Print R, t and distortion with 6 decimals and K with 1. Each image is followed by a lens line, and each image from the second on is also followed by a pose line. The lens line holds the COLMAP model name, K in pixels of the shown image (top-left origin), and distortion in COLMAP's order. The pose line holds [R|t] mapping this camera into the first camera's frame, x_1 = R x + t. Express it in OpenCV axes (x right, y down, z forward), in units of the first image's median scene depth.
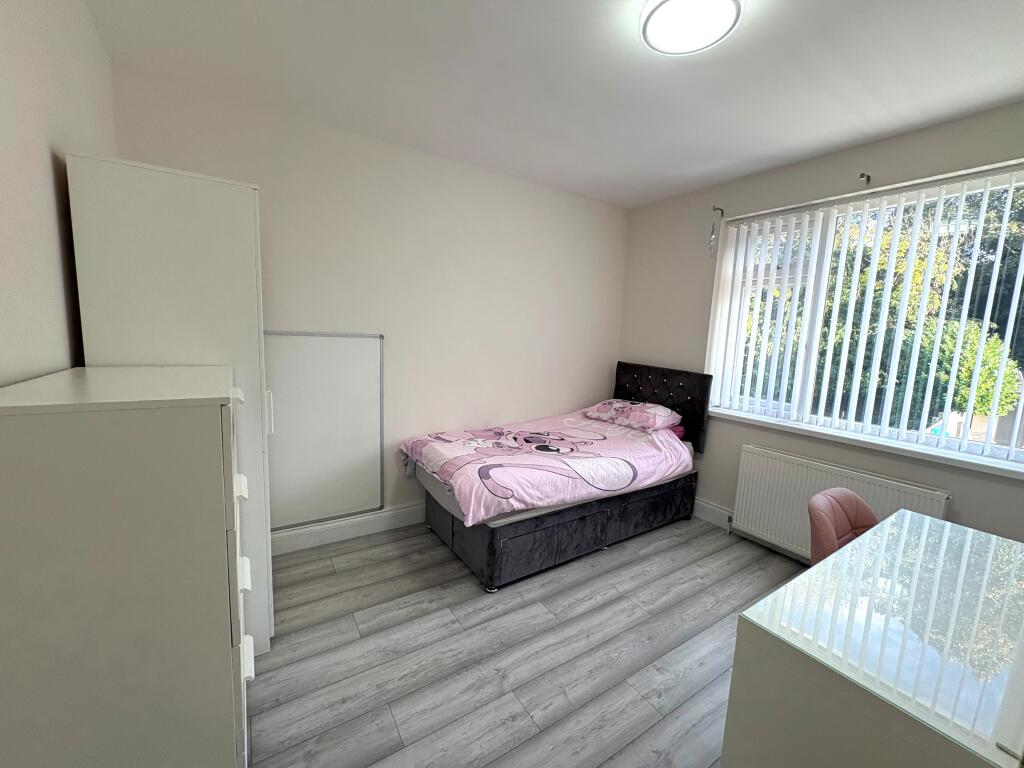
lens RADIAL K [[411.1, 0, 508.7], [0, 411.1, 384.9], [0, 0, 1]] dist [0.001317, -0.000578]
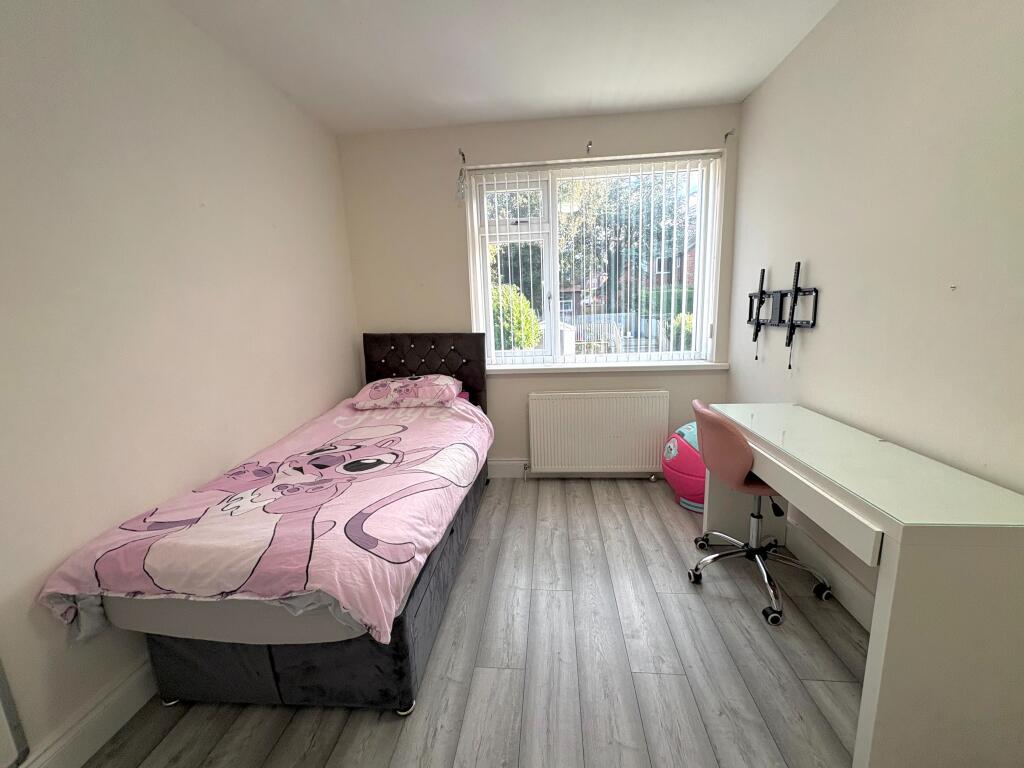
lens RADIAL K [[411.1, 0, 515.2], [0, 411.1, 383.7], [0, 0, 1]] dist [0.001317, -0.000578]
pose [[0.613987, -0.209892, 0.760898, -0.245276], [0.167854, 0.976667, 0.133966, -0.026821], [-0.771262, 0.045467, 0.634892, 0.364055]]
